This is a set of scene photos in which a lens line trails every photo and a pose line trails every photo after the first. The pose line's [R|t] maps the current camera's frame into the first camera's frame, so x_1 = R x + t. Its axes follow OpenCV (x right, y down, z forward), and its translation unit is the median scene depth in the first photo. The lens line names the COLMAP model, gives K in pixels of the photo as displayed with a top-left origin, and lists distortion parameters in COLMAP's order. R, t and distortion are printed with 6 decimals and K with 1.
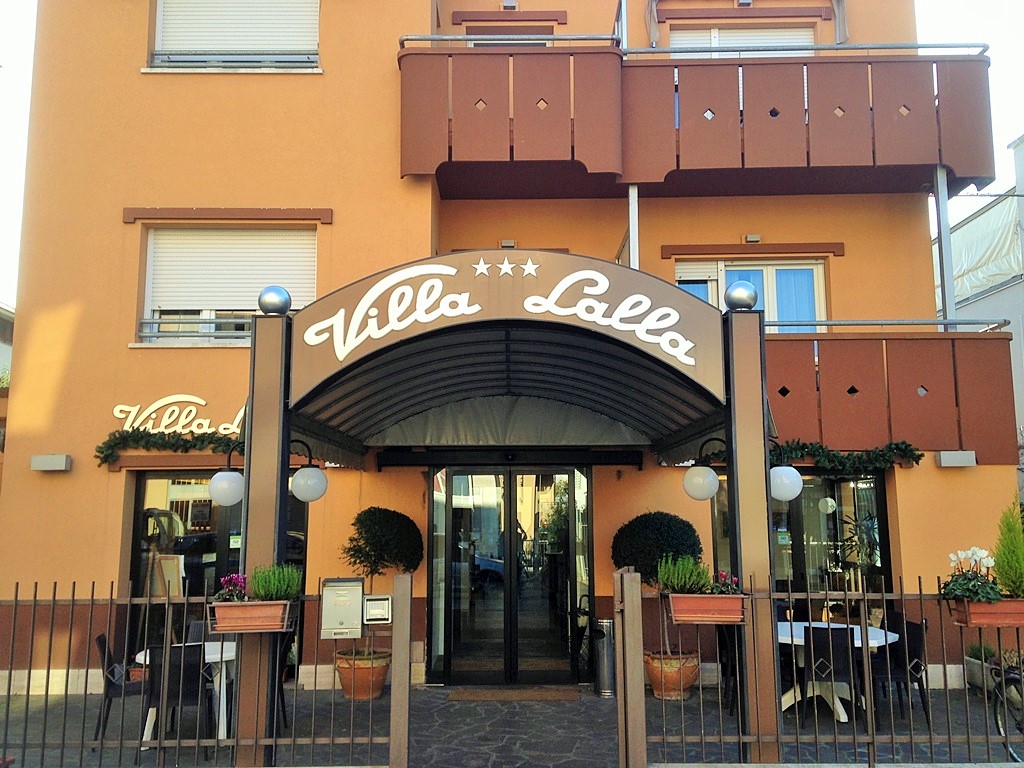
lens RADIAL K [[942.1, 0, 513.2], [0, 942.1, 383.8], [0, 0, 1]] dist [0.048233, 0.000000]
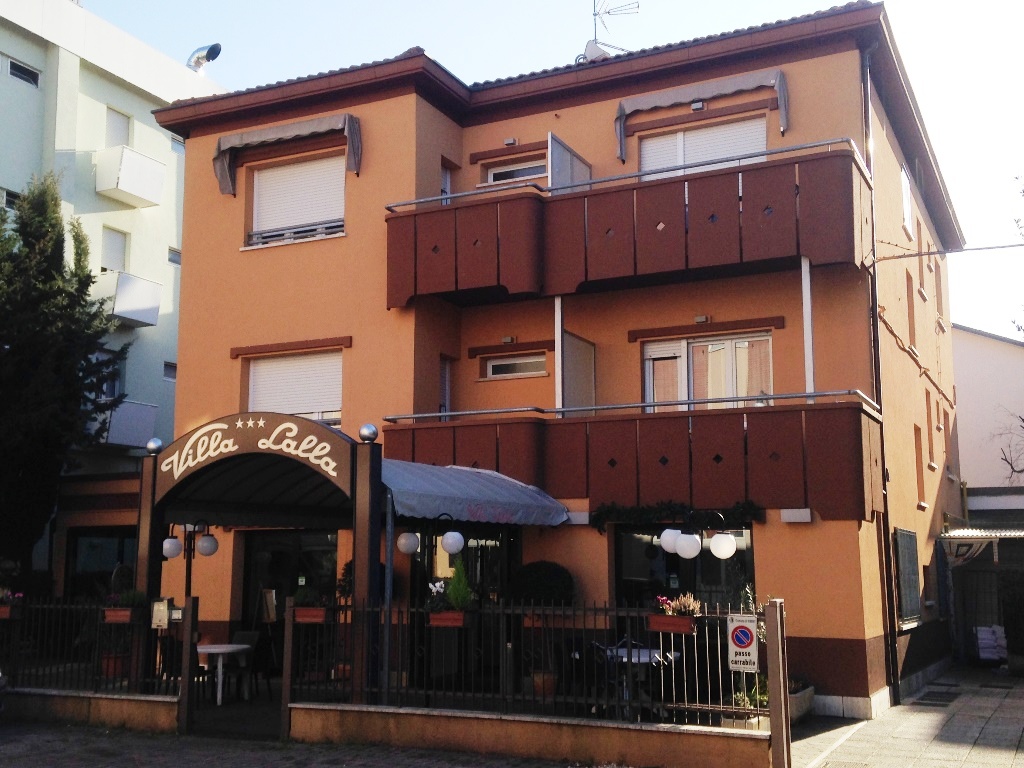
lens RADIAL K [[1142.2, 0, 510.7], [0, 1142.2, 384.8], [0, 0, 1]] dist [0.020855, 0.000000]
pose [[0.896737, -0.063173, -0.438031, 1.370272], [0.057567, 0.998001, -0.026081, -0.111554], [0.438803, -0.001828, 0.898581, -0.703178]]
